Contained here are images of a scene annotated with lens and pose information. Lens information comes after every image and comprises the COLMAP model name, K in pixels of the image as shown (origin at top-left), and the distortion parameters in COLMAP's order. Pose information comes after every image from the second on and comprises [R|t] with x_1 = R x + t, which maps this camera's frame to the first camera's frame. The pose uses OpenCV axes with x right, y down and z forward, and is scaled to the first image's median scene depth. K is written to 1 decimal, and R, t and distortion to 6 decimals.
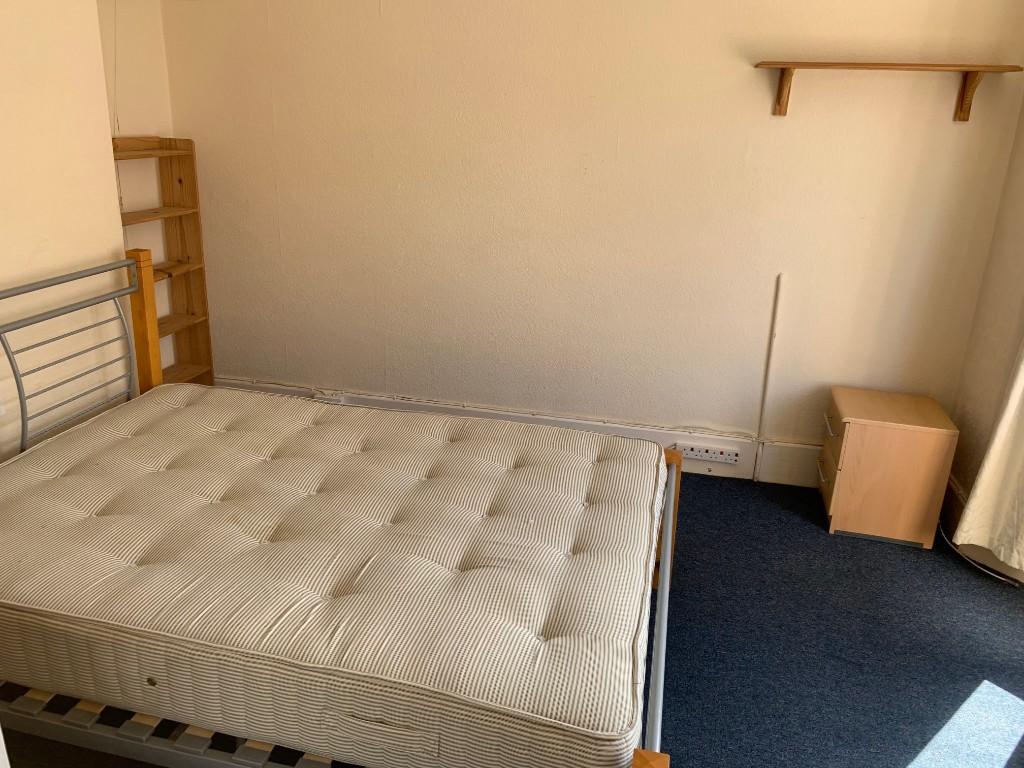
lens RADIAL K [[773.4, 0, 512.0], [0, 773.4, 384.0], [0, 0, 1]] dist [0.002666, -0.002449]
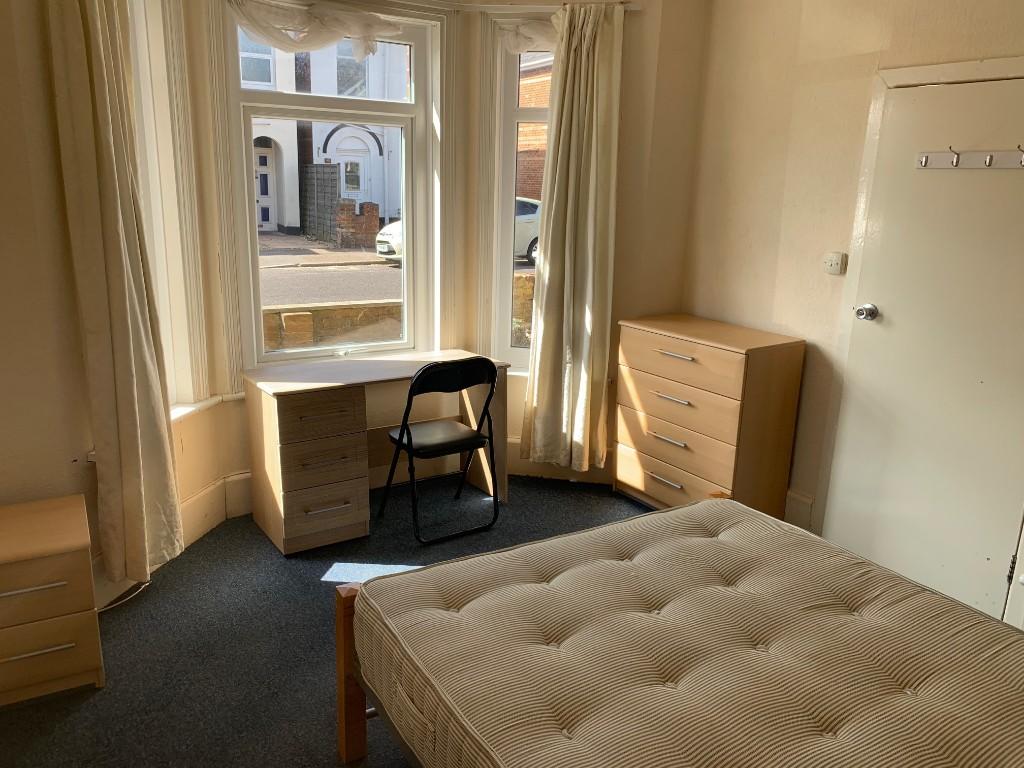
lens RADIAL K [[773.4, 0, 512.0], [0, 773.4, 384.0], [0, 0, 1]] dist [0.002666, -0.002449]
pose [[-0.711271, -0.237741, 0.661493, -0.323724], [0.174885, 0.851623, 0.494119, -0.385975], [-0.680815, 0.467137, -0.564158, 1.051651]]
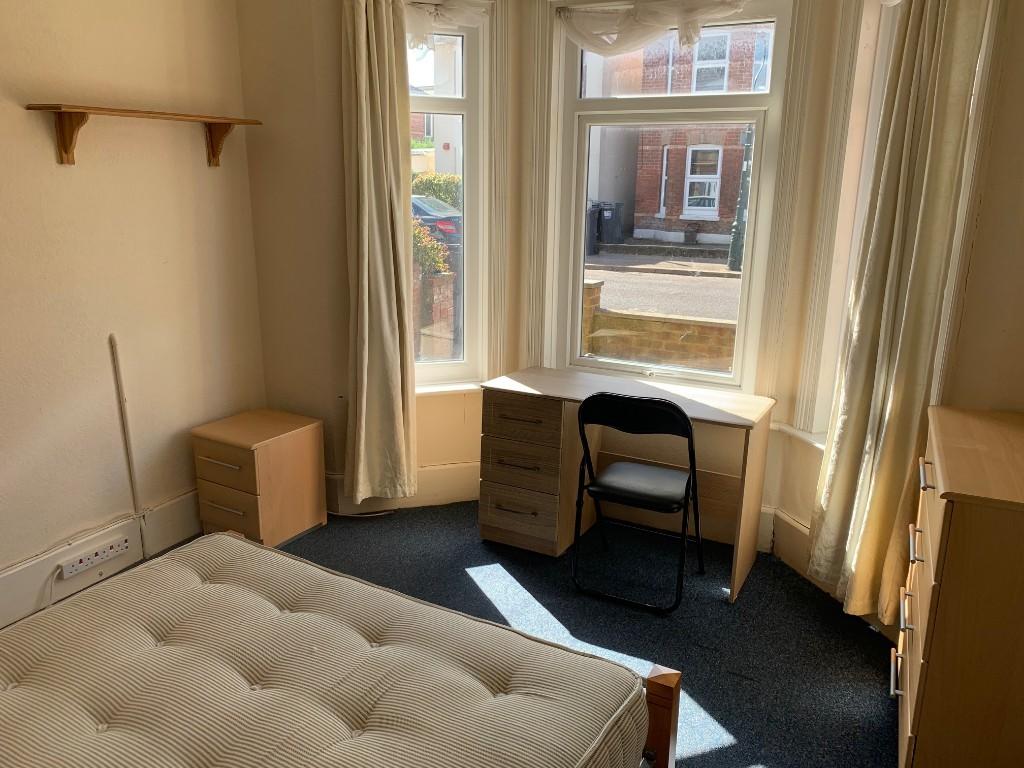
lens RADIAL K [[773.4, 0, 512.0], [0, 773.4, 384.0], [0, 0, 1]] dist [0.002666, -0.002449]
pose [[0.258146, -0.283560, 0.923556, -0.417894], [0.310931, 0.929479, 0.198469, -0.130990], [-0.914704, 0.235928, 0.328108, 0.303639]]
